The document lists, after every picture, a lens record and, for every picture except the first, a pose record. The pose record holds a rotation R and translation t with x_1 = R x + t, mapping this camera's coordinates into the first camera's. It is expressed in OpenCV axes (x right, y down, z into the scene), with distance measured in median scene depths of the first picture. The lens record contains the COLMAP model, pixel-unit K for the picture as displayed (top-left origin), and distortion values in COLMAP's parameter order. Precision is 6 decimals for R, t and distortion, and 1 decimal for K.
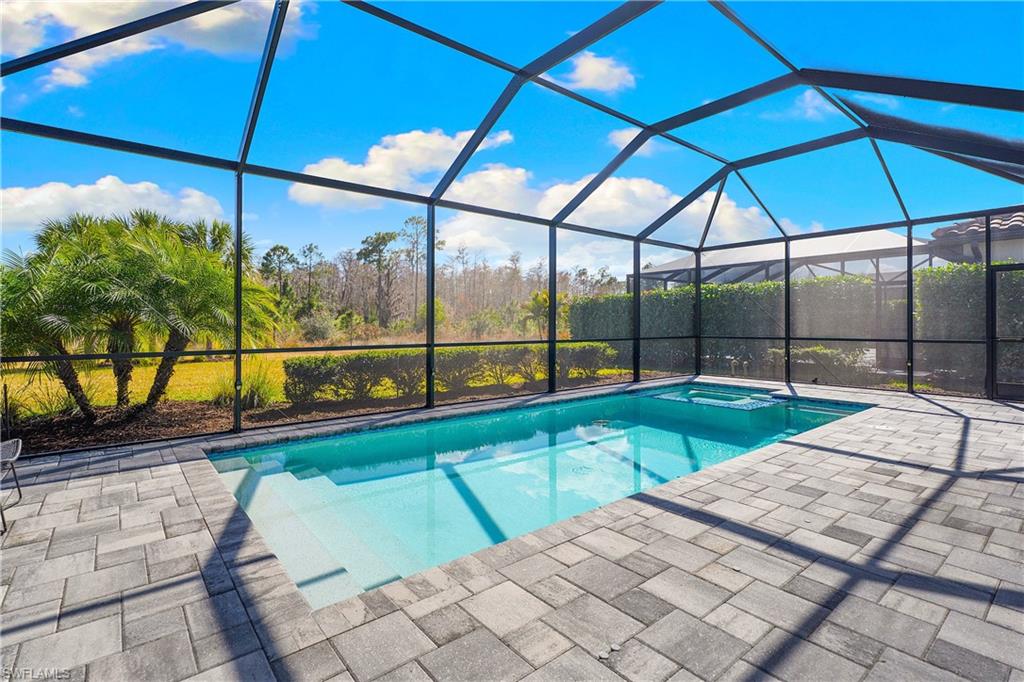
lens RADIAL K [[474.3, 0, 493.0], [0, 474.3, 328.1], [0, 0, 1]] dist [-0.022449, -0.000447]
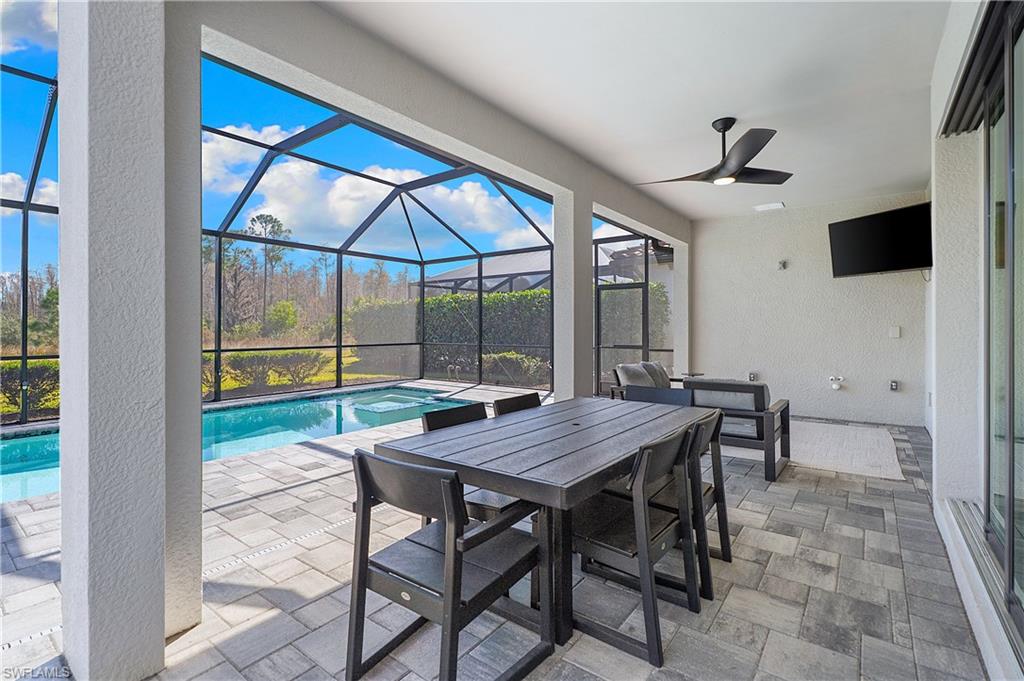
lens RADIAL K [[468.7, 0, 510.3], [0, 468.7, 331.5], [0, 0, 1]] dist [0.009935, -0.000299]
pose [[0.969561, -0.000996, 0.244847, 0.472765], [0.000842, 0.999999, 0.000733, -0.012160], [-0.244848, -0.000504, 0.969561, -0.115465]]
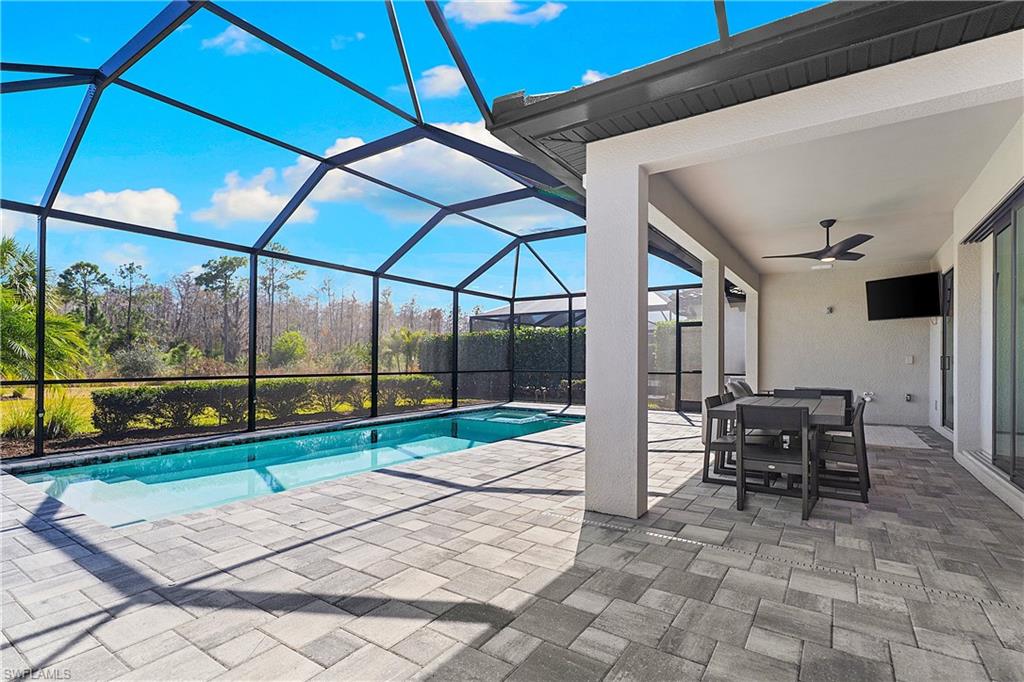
lens RADIAL K [[481.0, 0, 544.0], [0, 481.0, 361.0], [0, 0, 1]] dist [-0.012347, -0.000173]
pose [[0.941059, 0.005785, 0.338192, 0.115449], [-0.003295, 0.999963, -0.007934, 0.004211], [-0.338225, 0.006352, 0.941044, -0.268780]]
